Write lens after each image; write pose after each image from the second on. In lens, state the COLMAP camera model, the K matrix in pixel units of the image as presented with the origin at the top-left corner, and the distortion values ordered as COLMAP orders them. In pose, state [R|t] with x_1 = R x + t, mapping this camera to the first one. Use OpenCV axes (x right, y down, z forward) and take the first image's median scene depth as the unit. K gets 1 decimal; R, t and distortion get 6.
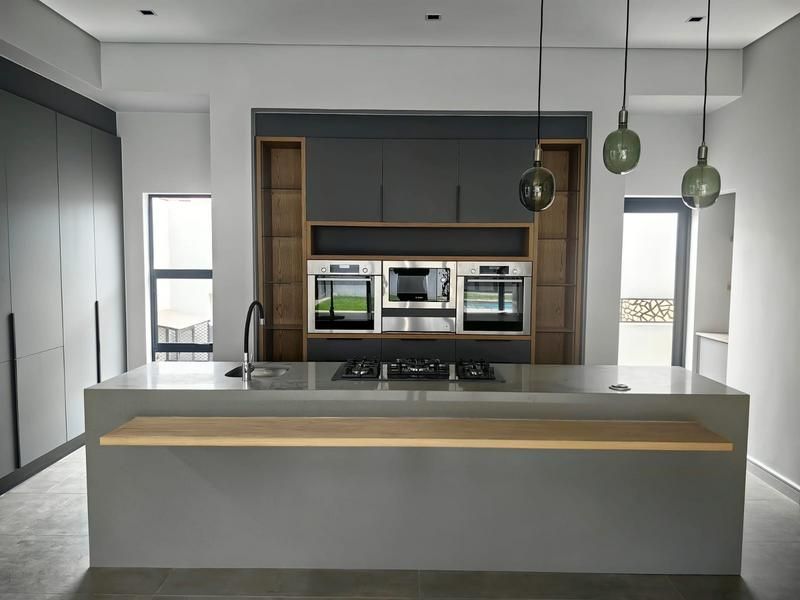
lens RADIAL K [[632.2, 0, 402.6], [0, 632.2, 301.8], [0, 0, 1]] dist [0.040028, -0.028173]
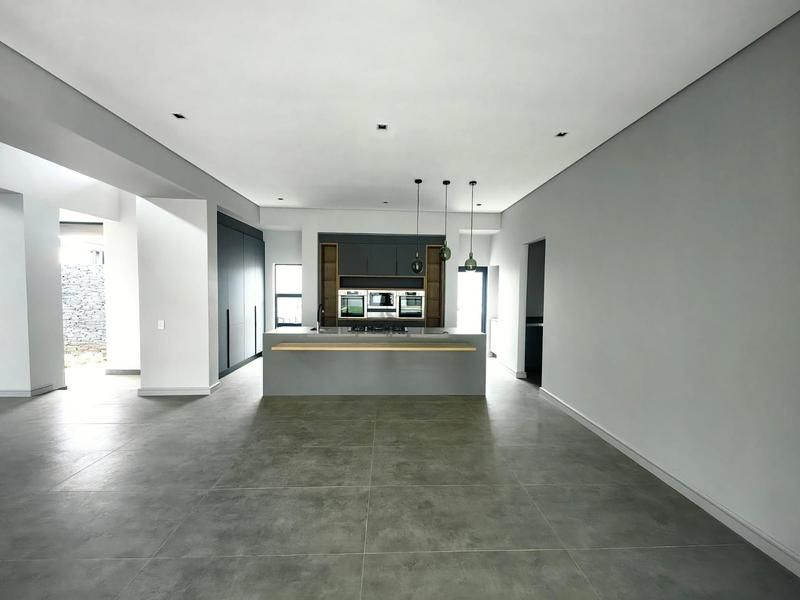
lens RADIAL K [[311.8, 0, 402.2], [0, 311.8, 297.6], [0, 0, 1]] dist [0.002235, -0.001775]
pose [[0.998140, 0.000304, 0.060955, 0.032007], [0.002399, 0.999017, -0.044270, 0.022616], [-0.060909, 0.044334, 0.997158, -0.284854]]
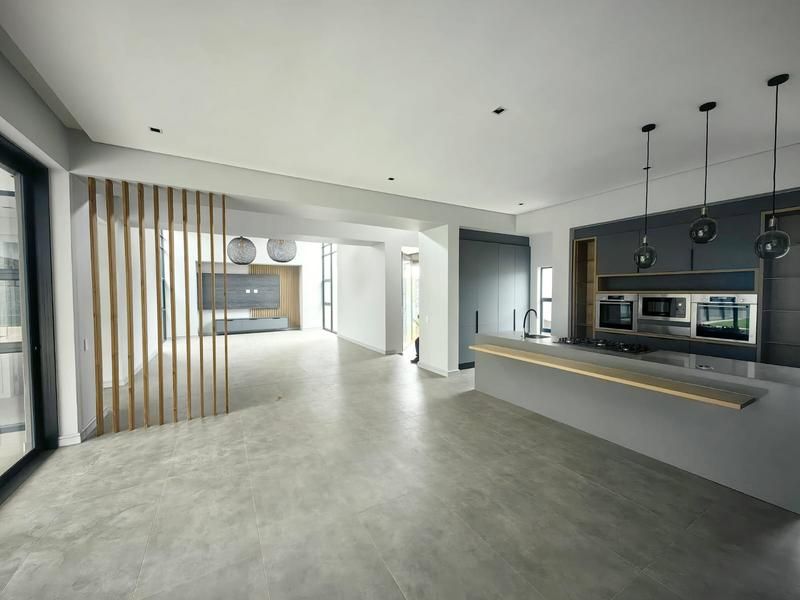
lens RADIAL K [[311.8, 0, 398.5], [0, 311.8, 298.9], [0, 0, 1]] dist [0.002235, -0.001775]
pose [[0.500856, 0.010006, -0.865473, 0.417893], [-0.053995, 0.998347, -0.019705, 0.007488], [0.863845, 0.056600, 0.500568, -0.089268]]
